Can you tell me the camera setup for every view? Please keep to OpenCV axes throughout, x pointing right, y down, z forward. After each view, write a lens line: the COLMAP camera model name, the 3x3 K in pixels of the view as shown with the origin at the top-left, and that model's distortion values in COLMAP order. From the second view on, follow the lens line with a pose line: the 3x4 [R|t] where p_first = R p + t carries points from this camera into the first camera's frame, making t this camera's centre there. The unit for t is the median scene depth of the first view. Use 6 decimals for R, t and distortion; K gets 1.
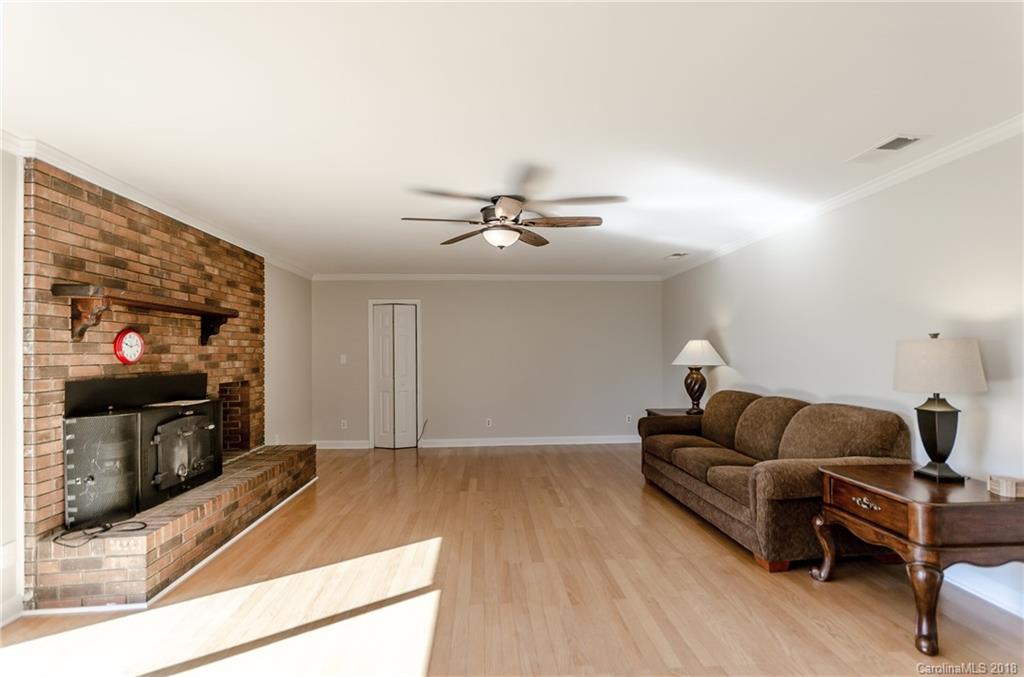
lens RADIAL K [[454.9, 0, 524.7], [0, 454.9, 346.4], [0, 0, 1]] dist [-0.002172, 0.000741]
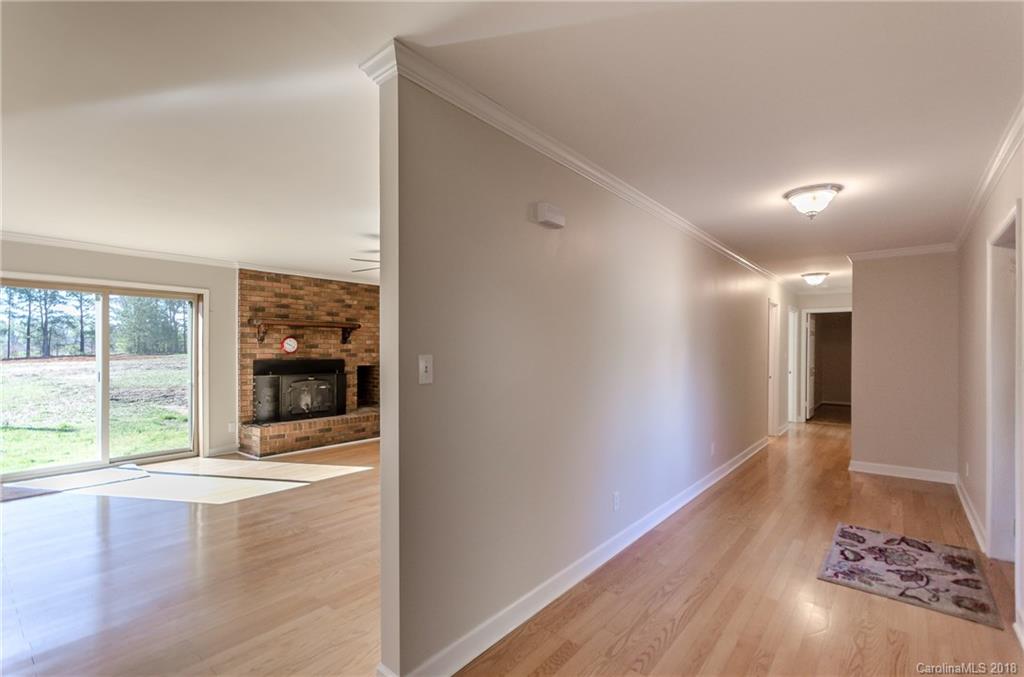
lens RADIAL K [[454.9, 0, 522.1], [0, 454.9, 346.5], [0, 0, 1]] dist [-0.002172, 0.000741]
pose [[0.743425, 0.011501, -0.668721, 1.315935], [-0.002479, 0.999893, 0.014441, -0.025593], [0.668815, -0.009078, 0.743373, 0.148676]]
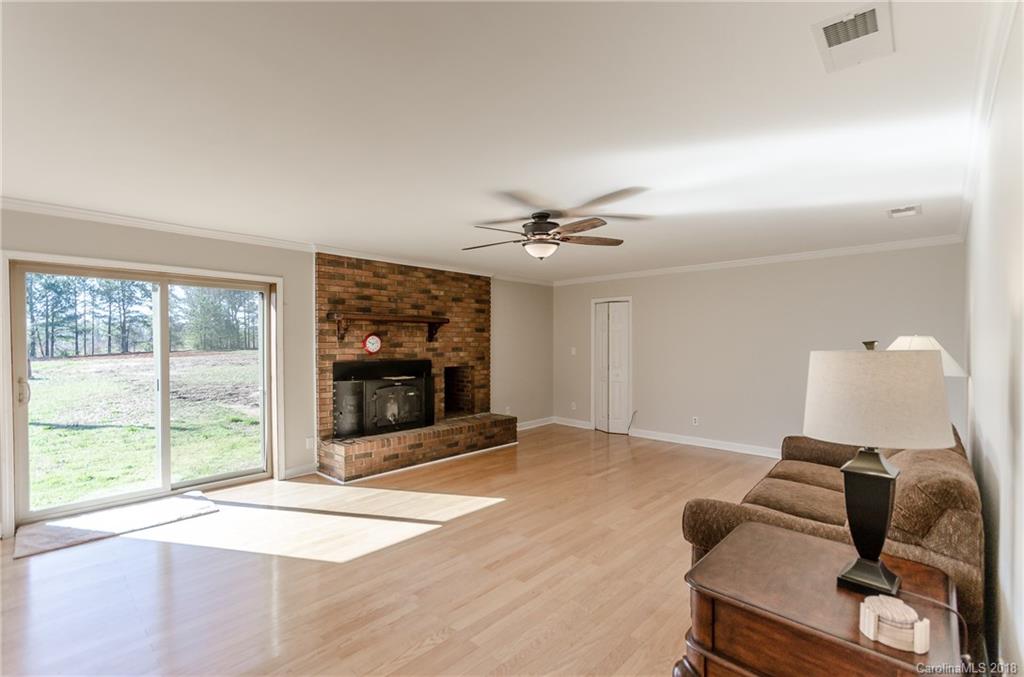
lens RADIAL K [[454.9, 0, 529.4], [0, 454.9, 344.2], [0, 0, 1]] dist [-0.002172, 0.000741]
pose [[0.687176, 0.011834, -0.726395, 0.825134], [0.004815, 0.999771, 0.020843, -0.031502], [0.726475, -0.017820, 0.686961, 0.219017]]
